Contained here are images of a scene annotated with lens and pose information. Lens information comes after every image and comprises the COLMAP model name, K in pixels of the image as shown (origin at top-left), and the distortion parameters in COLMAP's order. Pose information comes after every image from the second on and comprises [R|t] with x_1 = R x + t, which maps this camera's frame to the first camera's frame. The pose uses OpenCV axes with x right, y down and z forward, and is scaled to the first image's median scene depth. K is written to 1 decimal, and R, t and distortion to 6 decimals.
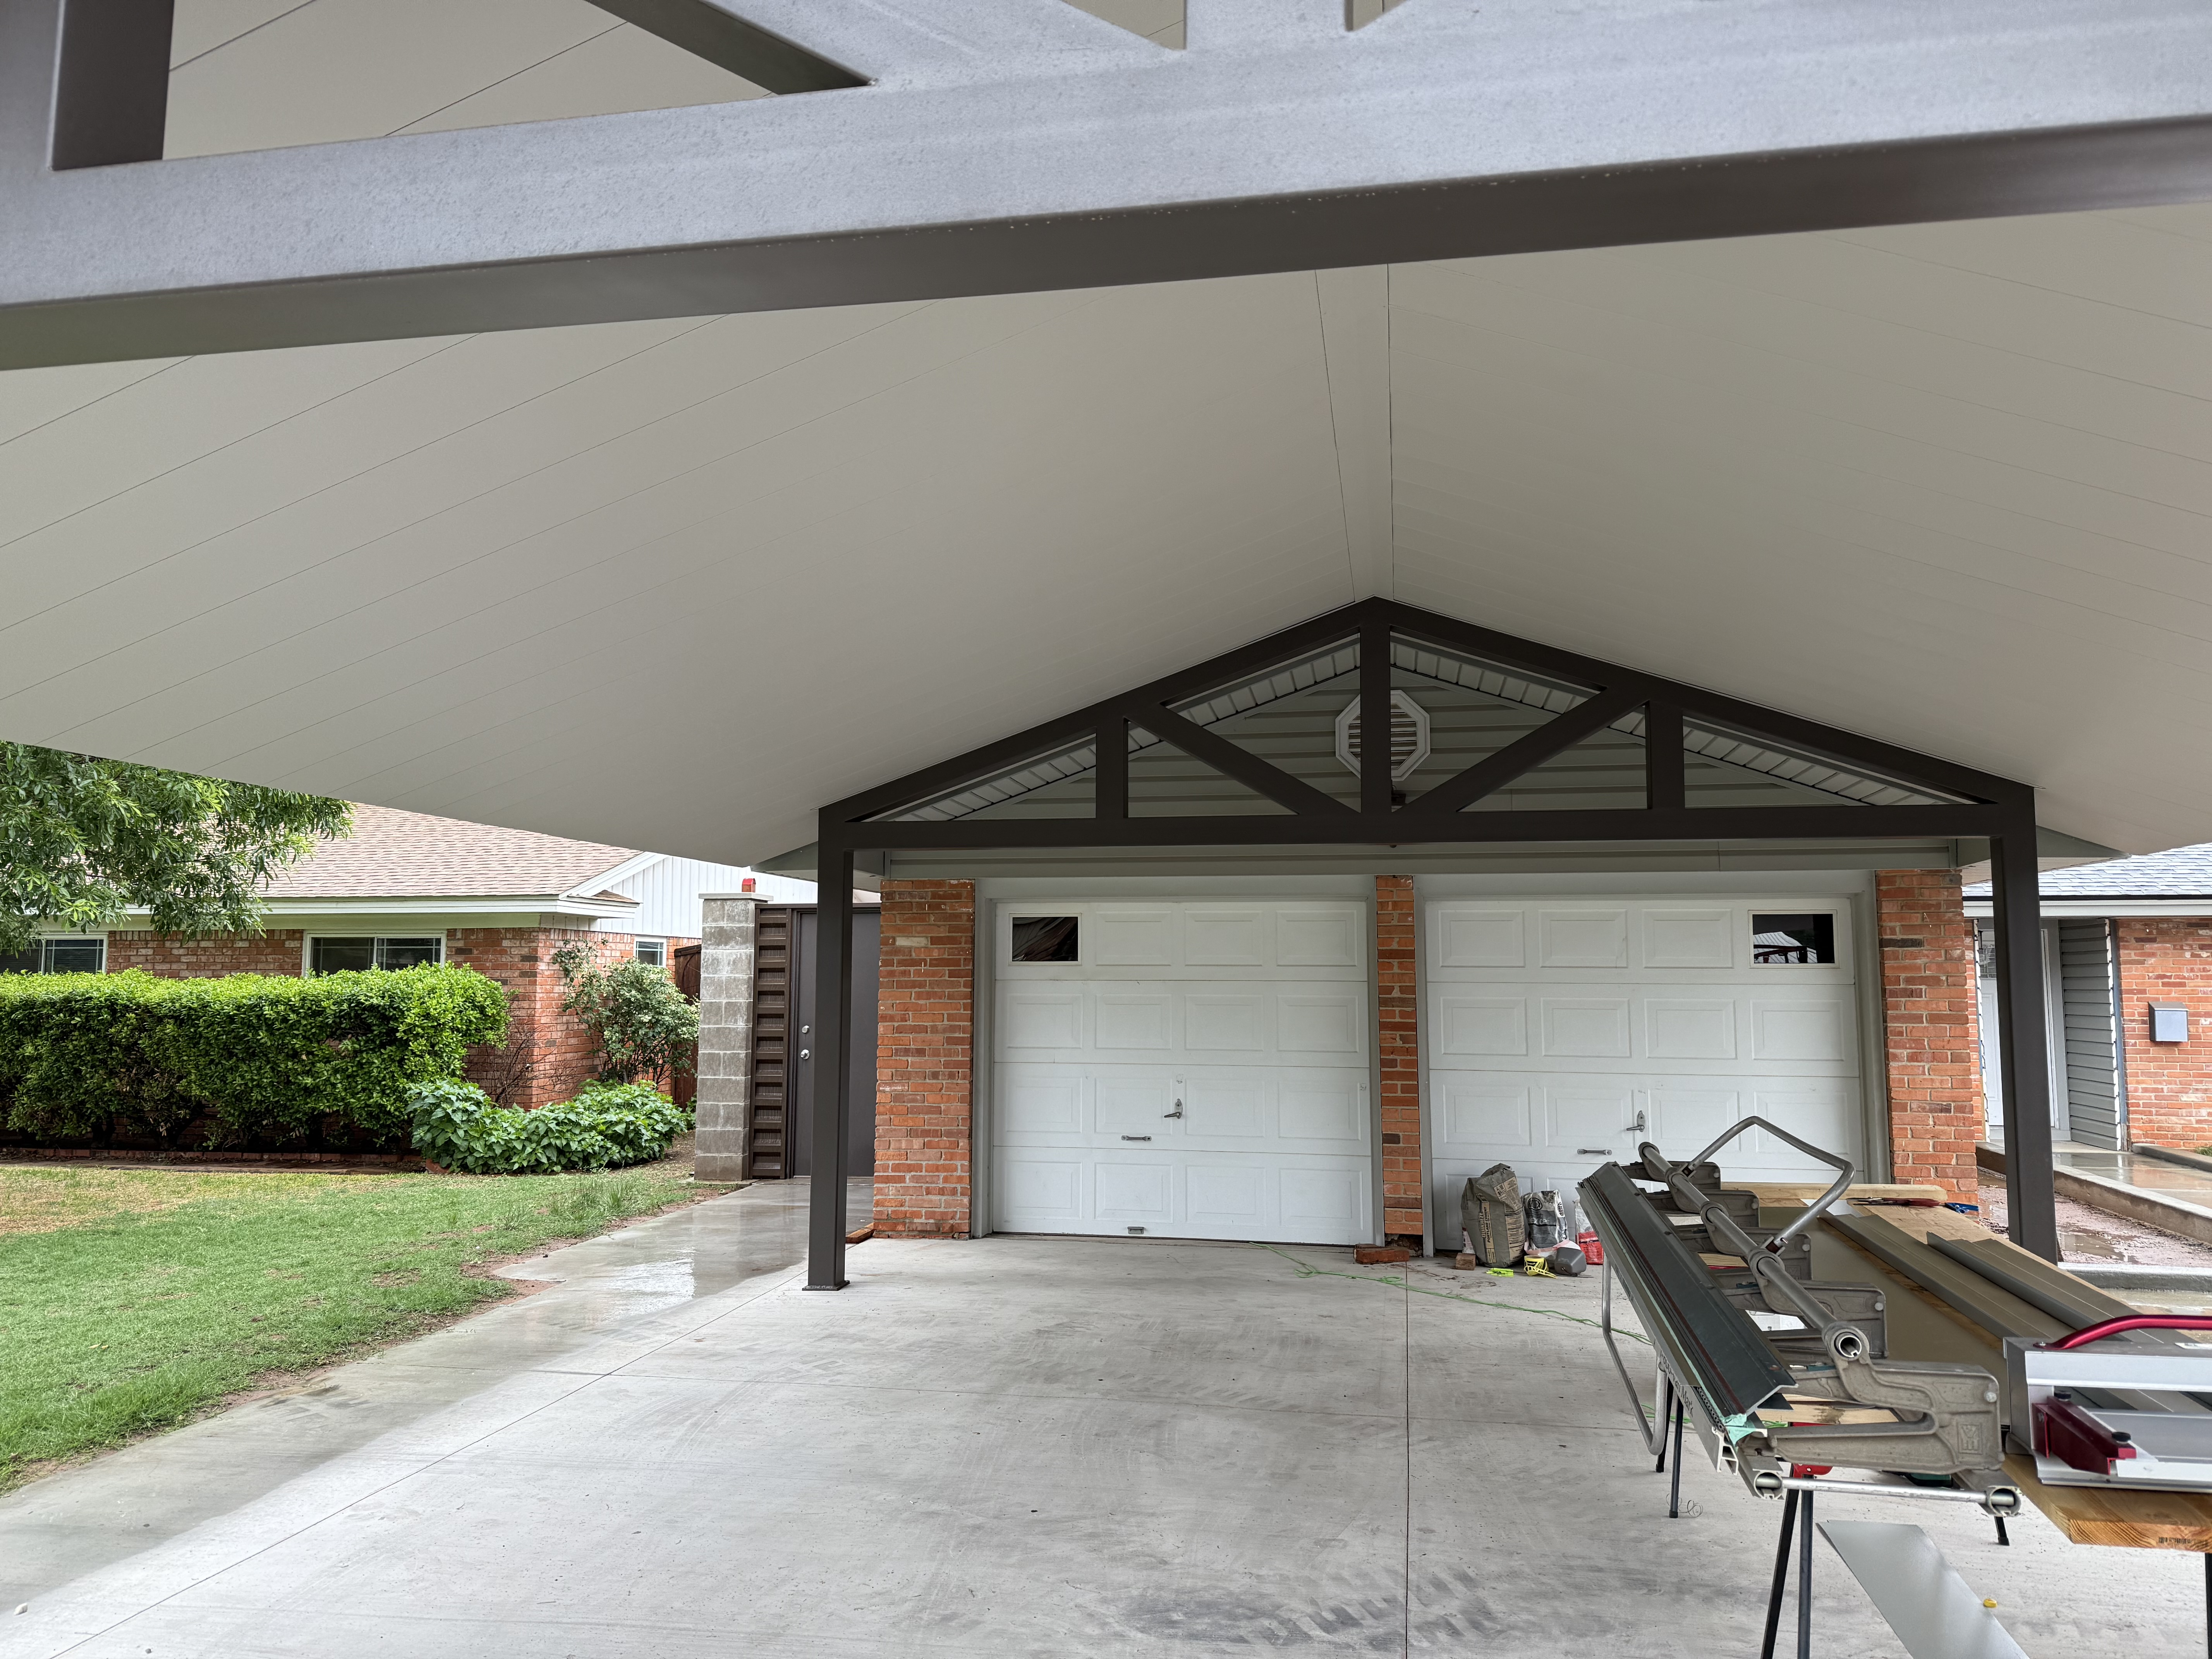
lens RADIAL K [[1541.3, 0, 1094.4], [0, 1541.3, 823.8], [0, 0, 1]] dist [0.045963, -0.059412]
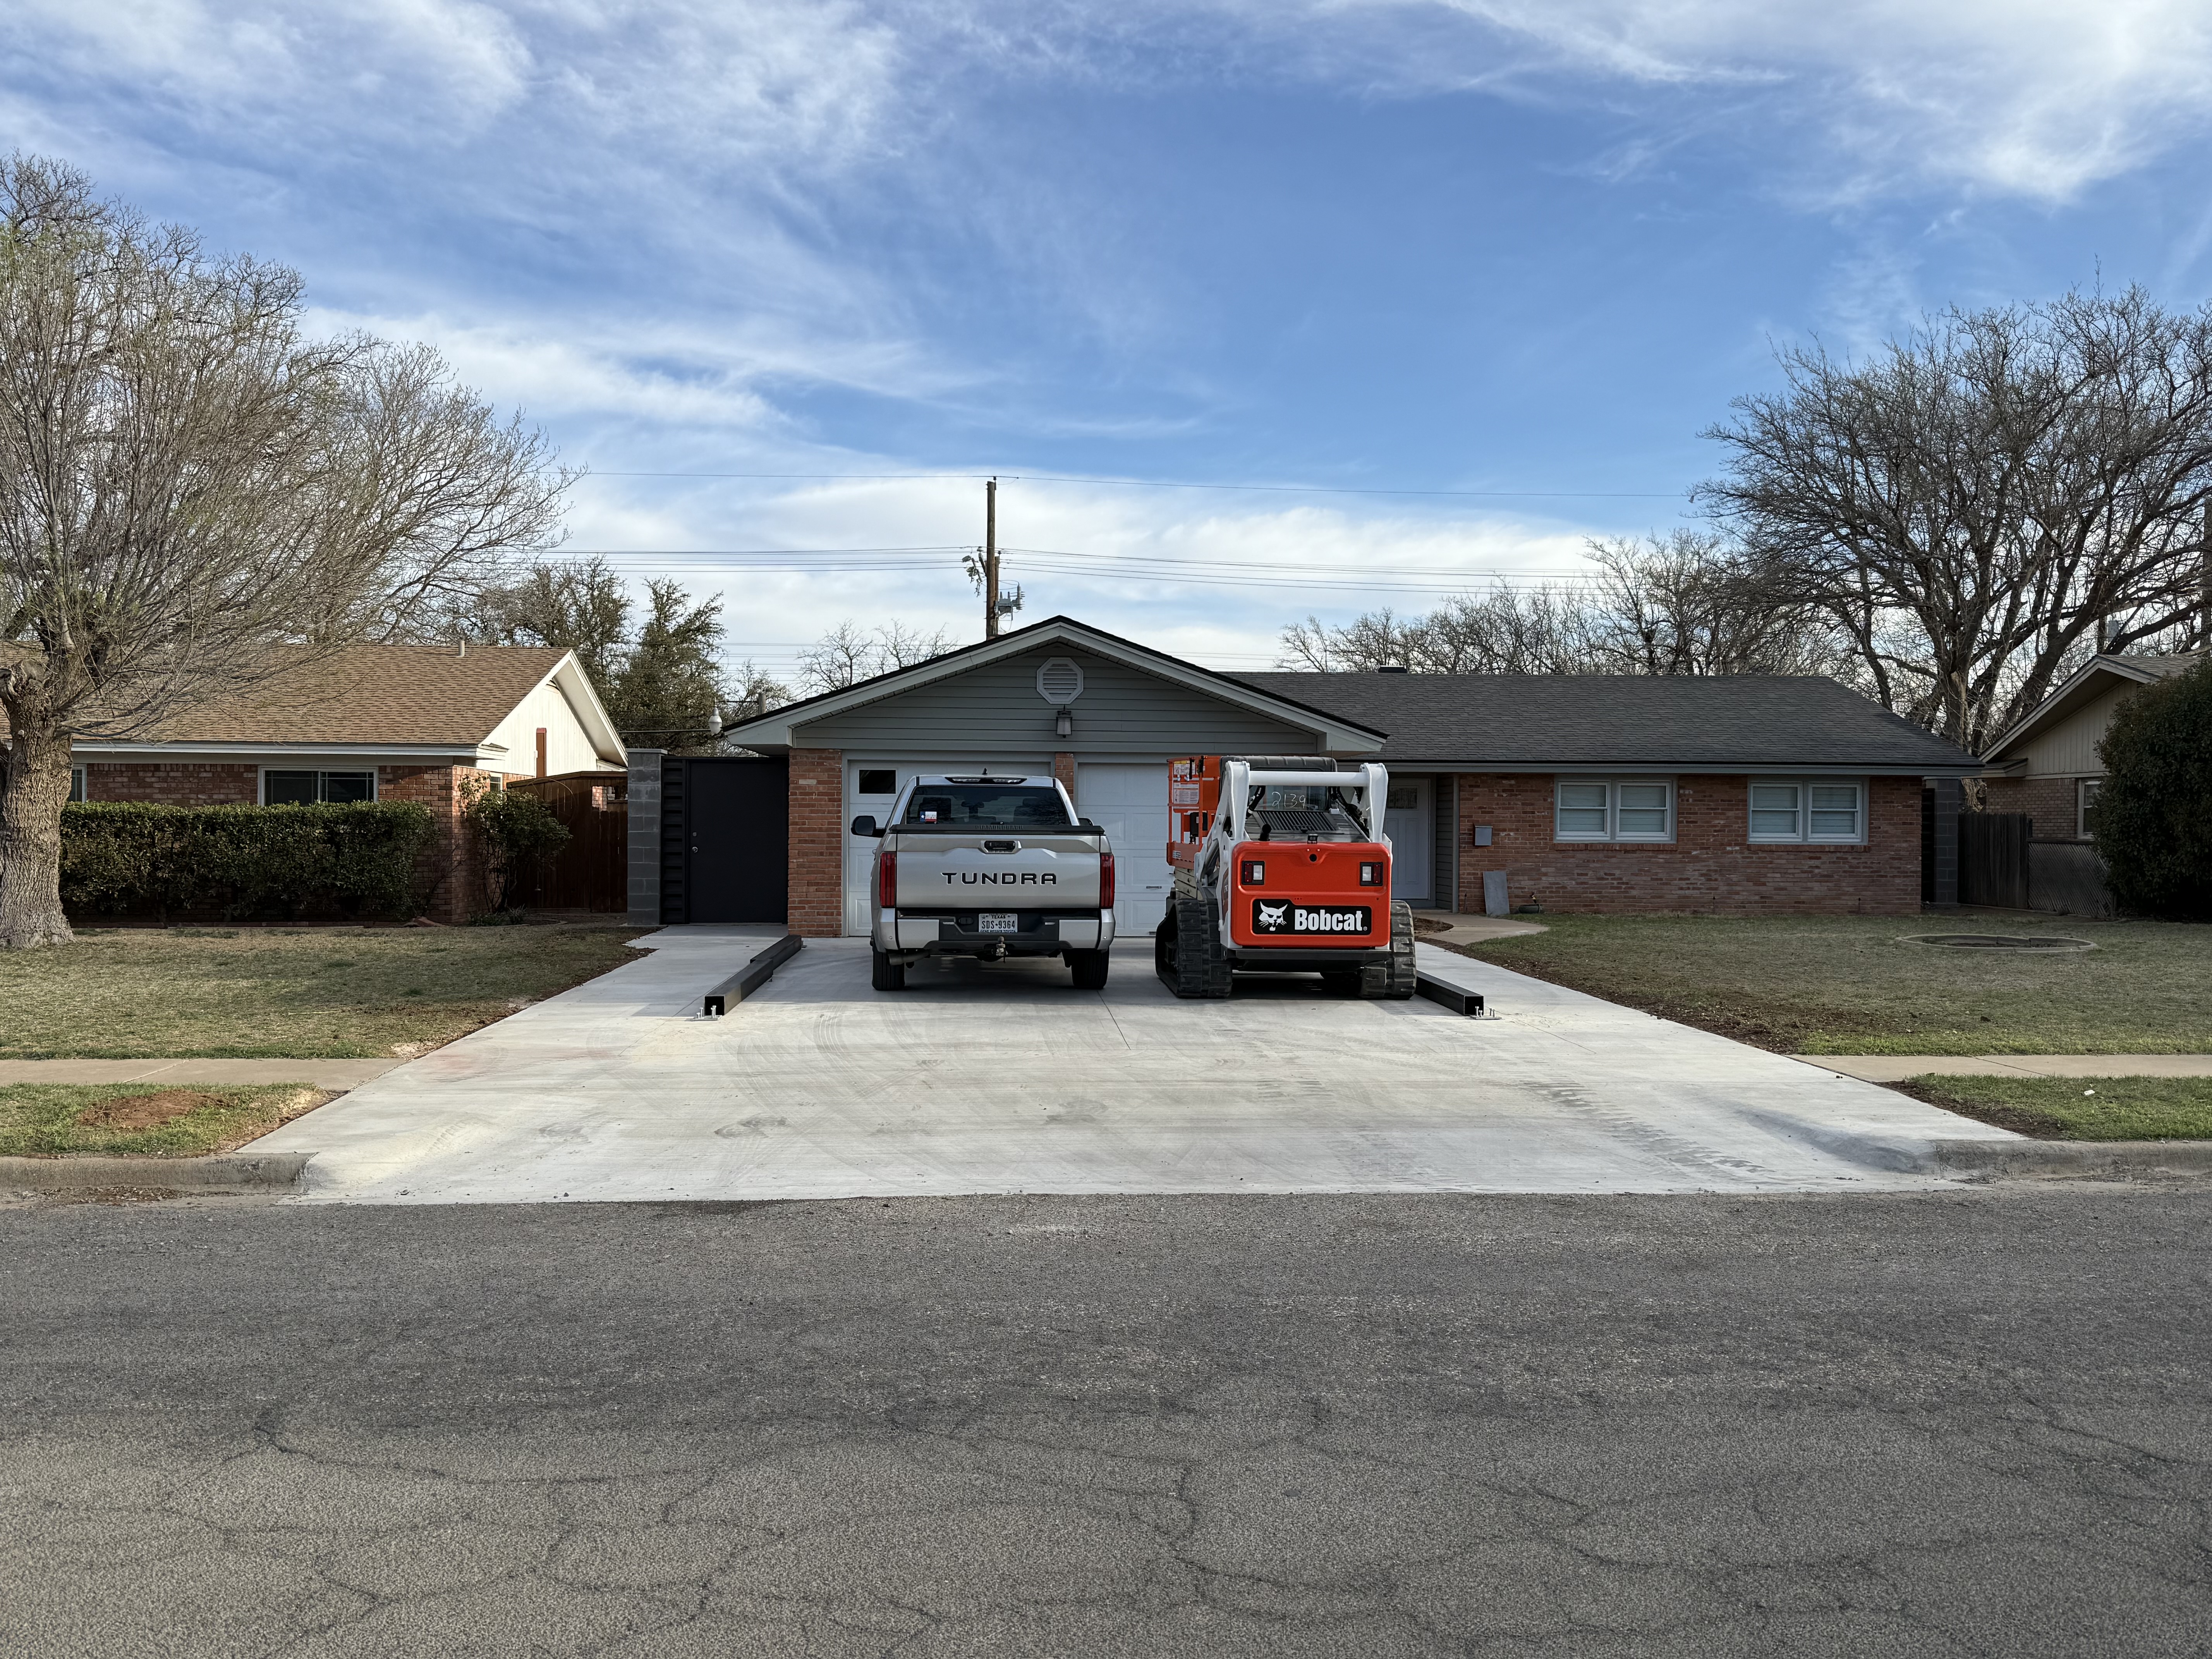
lens RADIAL K [[1786.6, 0, 1102.5], [0, 1786.6, 853.0], [0, 0, 1]] dist [0.079460, -0.109525]
pose [[0.965145, -0.000100, 0.261717, -0.330295], [-0.031294, 0.992782, 0.115781, -0.097167], [-0.259839, -0.119936, 0.958175, -1.133520]]
